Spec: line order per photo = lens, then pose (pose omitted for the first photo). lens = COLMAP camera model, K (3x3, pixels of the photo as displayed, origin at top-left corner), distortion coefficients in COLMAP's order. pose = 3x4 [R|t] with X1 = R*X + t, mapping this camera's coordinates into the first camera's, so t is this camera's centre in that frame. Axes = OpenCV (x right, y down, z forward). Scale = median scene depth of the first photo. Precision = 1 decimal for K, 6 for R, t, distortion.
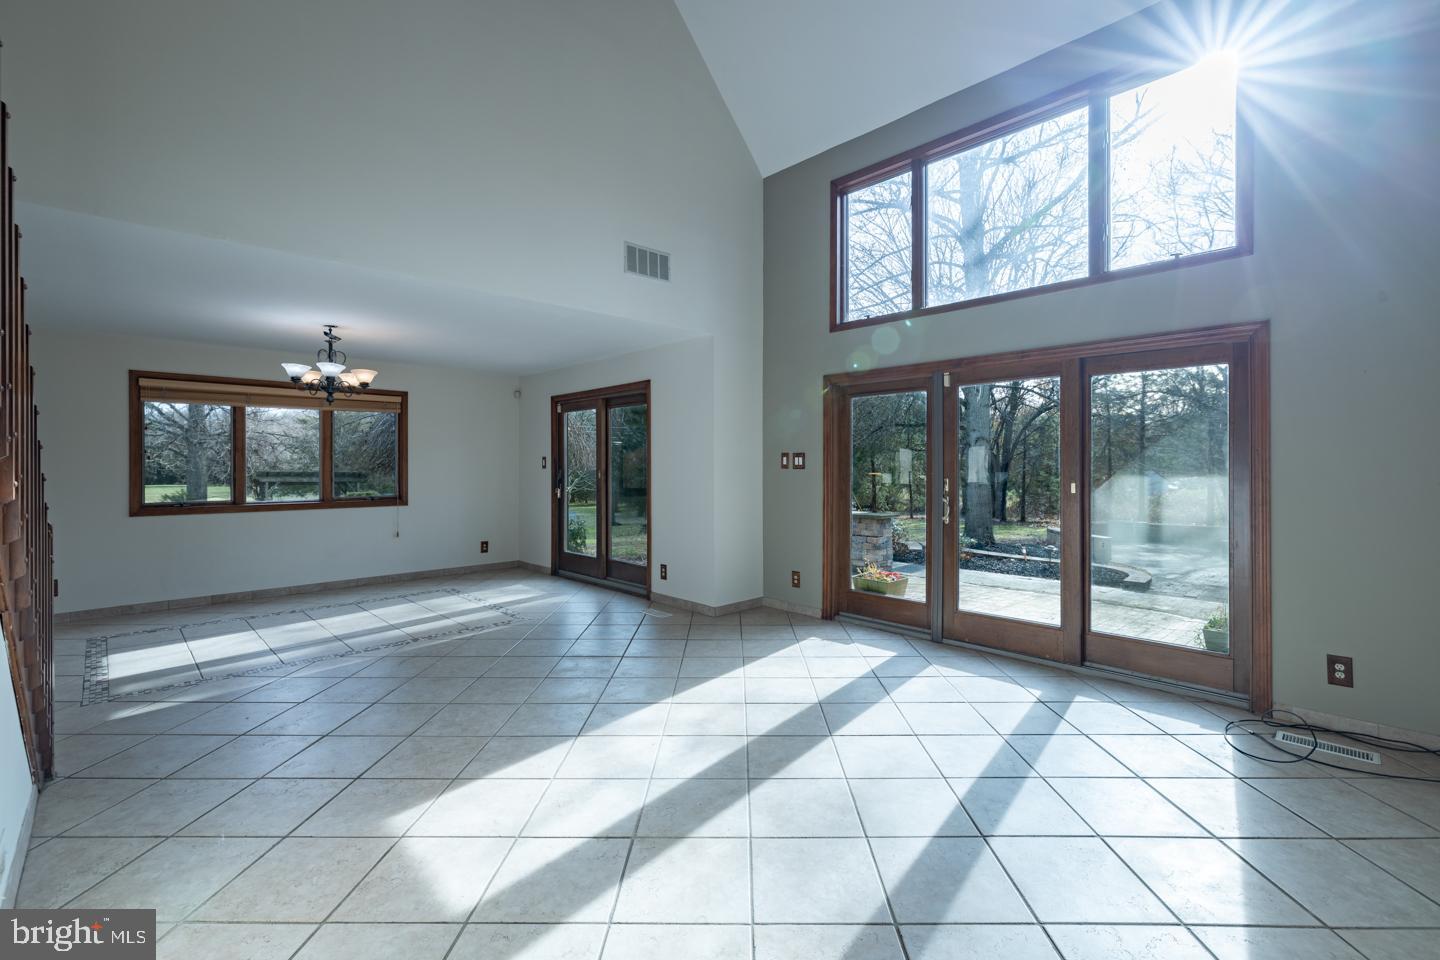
lens RADIAL K [[648.0, 0, 723.1], [0, 648.0, 460.7], [0, 0, 1]] dist [-0.001747, 0.002110]
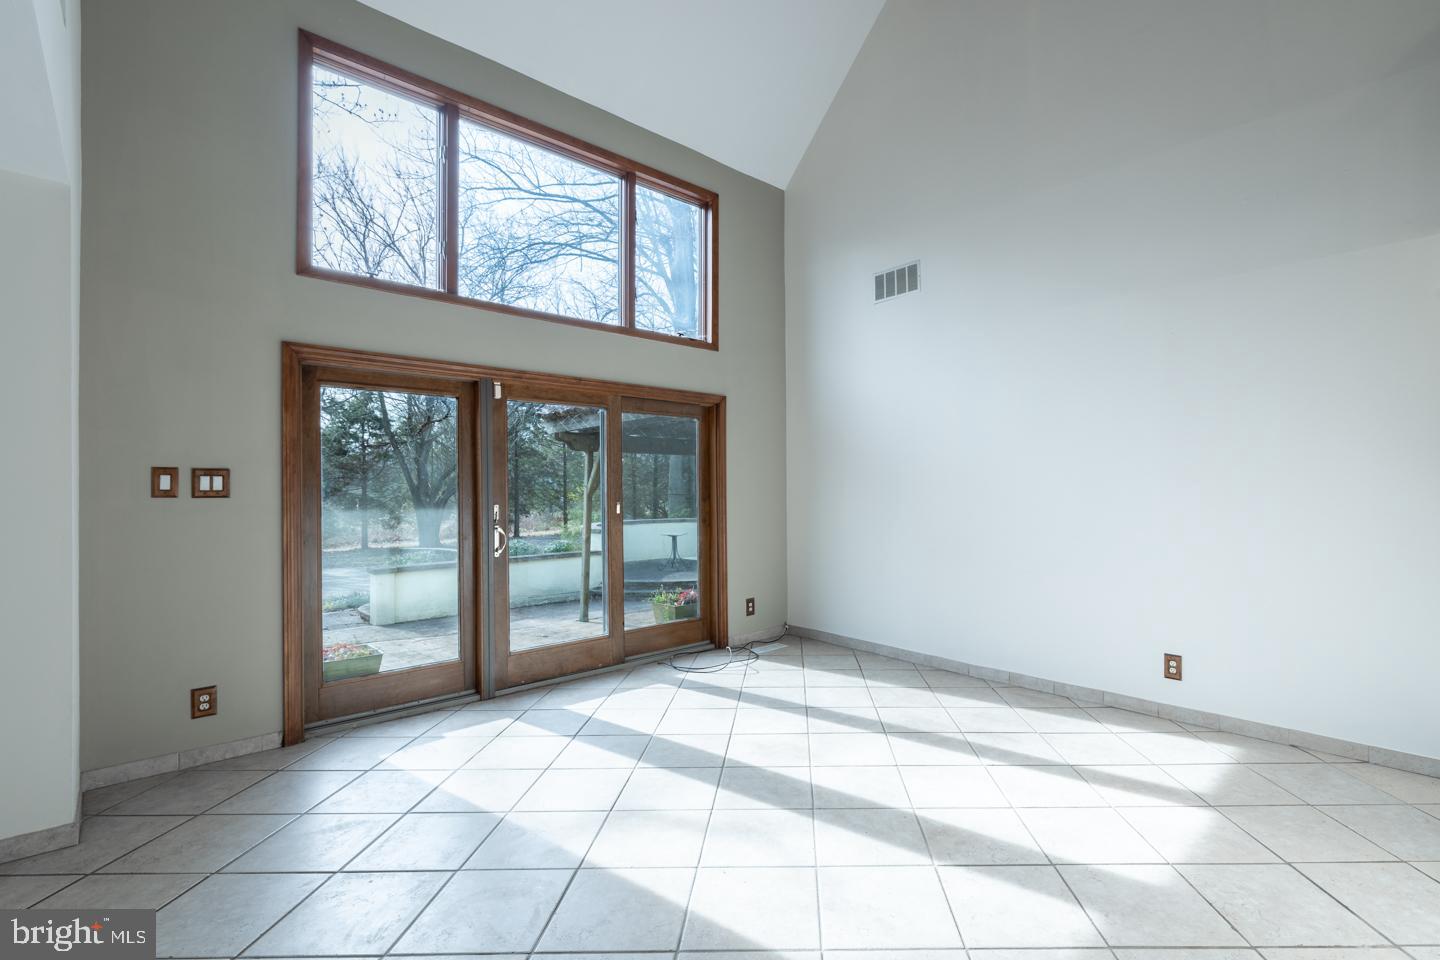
lens RADIAL K [[707.3, 0, 796.4], [0, 707.3, 482.7], [0, 0, 1]] dist [0.002580, 0.000204]
pose [[-0.064578, 0.007103, 0.997887, -0.458674], [-0.001357, 0.999973, -0.007206, 0.003382], [-0.997912, -0.001820, -0.064566, 0.488709]]
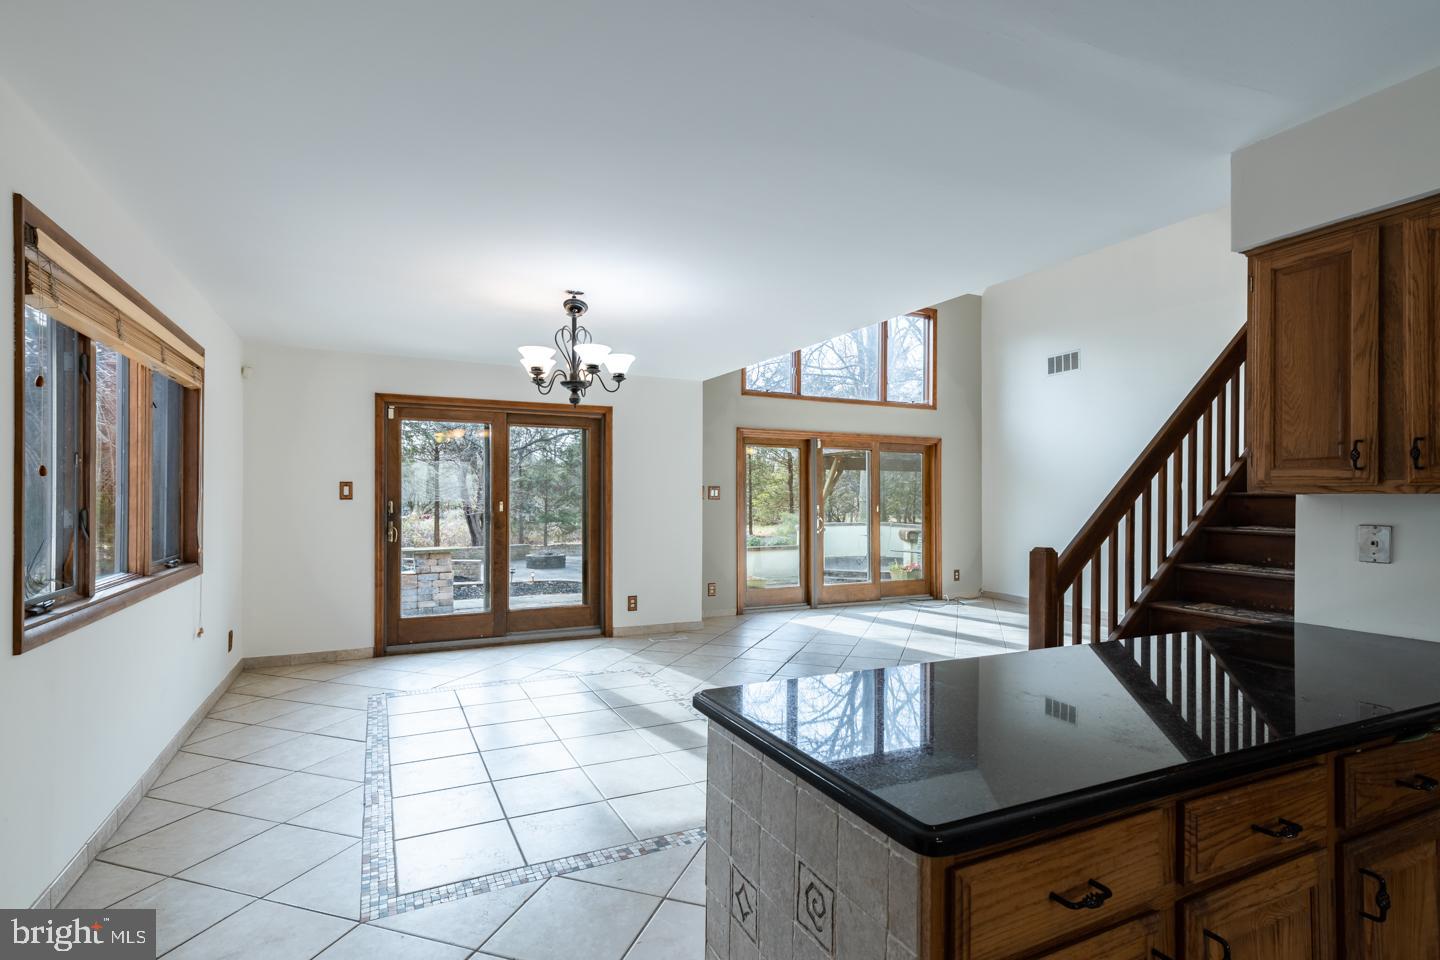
lens RADIAL K [[761.8, 0, 677.5], [0, 761.8, 489.1], [0, 0, 1]] dist [0.010045, 0.001342]
pose [[0.294459, 0.010476, 0.955607, -1.151912], [-0.011076, 0.999910, -0.007549, 0.004492], [-0.955600, -0.008361, 0.294548, 0.573622]]
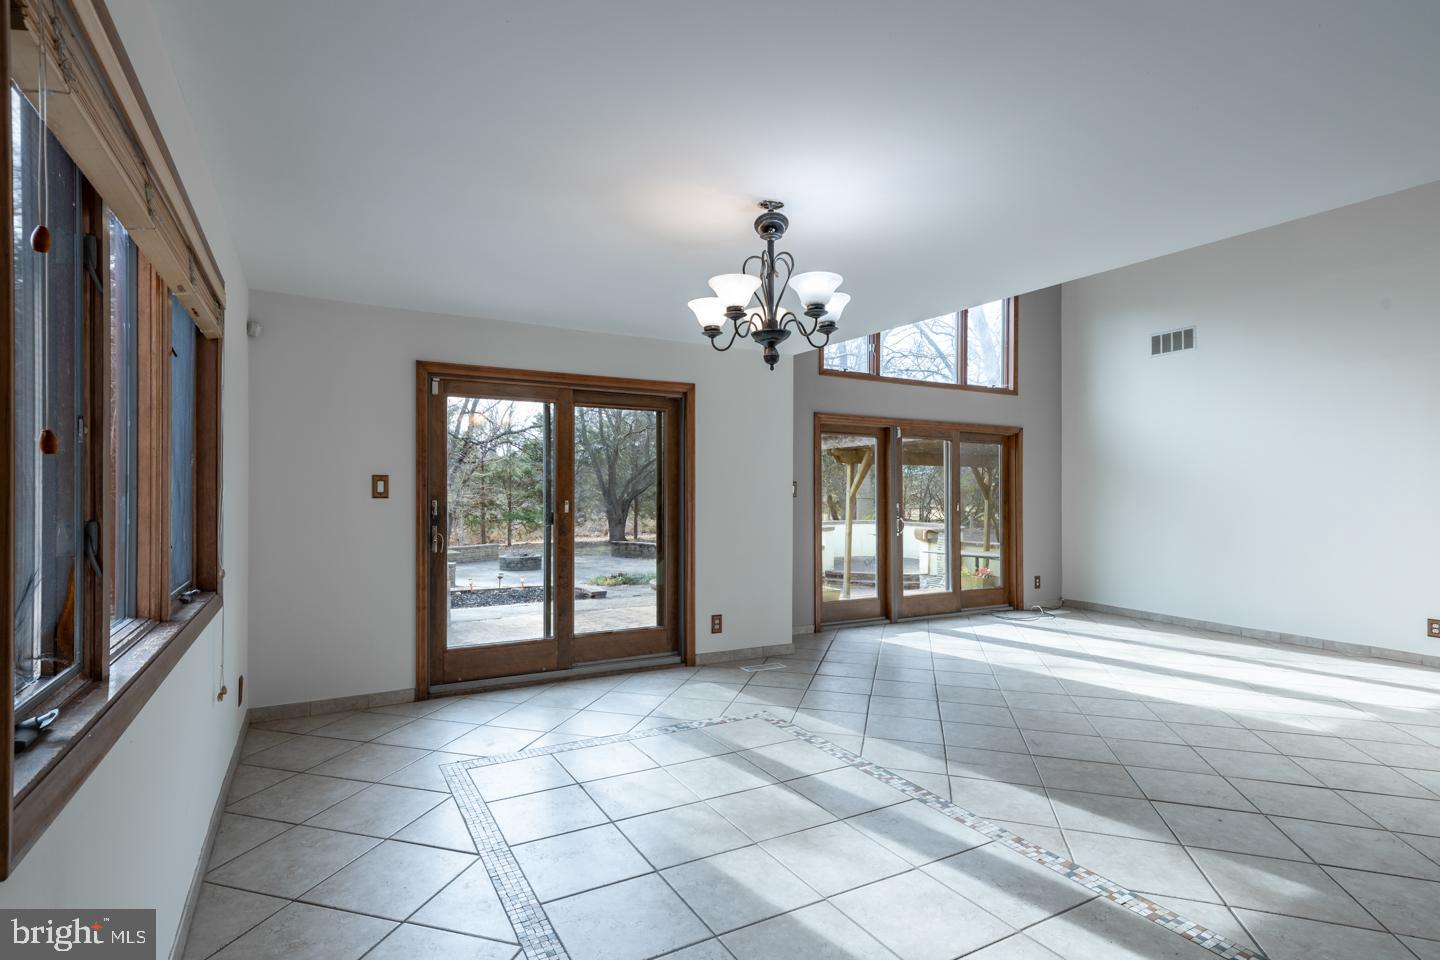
lens RADIAL K [[761.8, 0, 653.3], [0, 761.8, 486.7], [0, 0, 1]] dist [0.010045, 0.001342]
pose [[0.243164, 0.008626, 0.969947, -1.009887], [-0.010976, 0.999921, -0.006141, 0.005518], [-0.969923, -0.009153, 0.243240, 0.819938]]
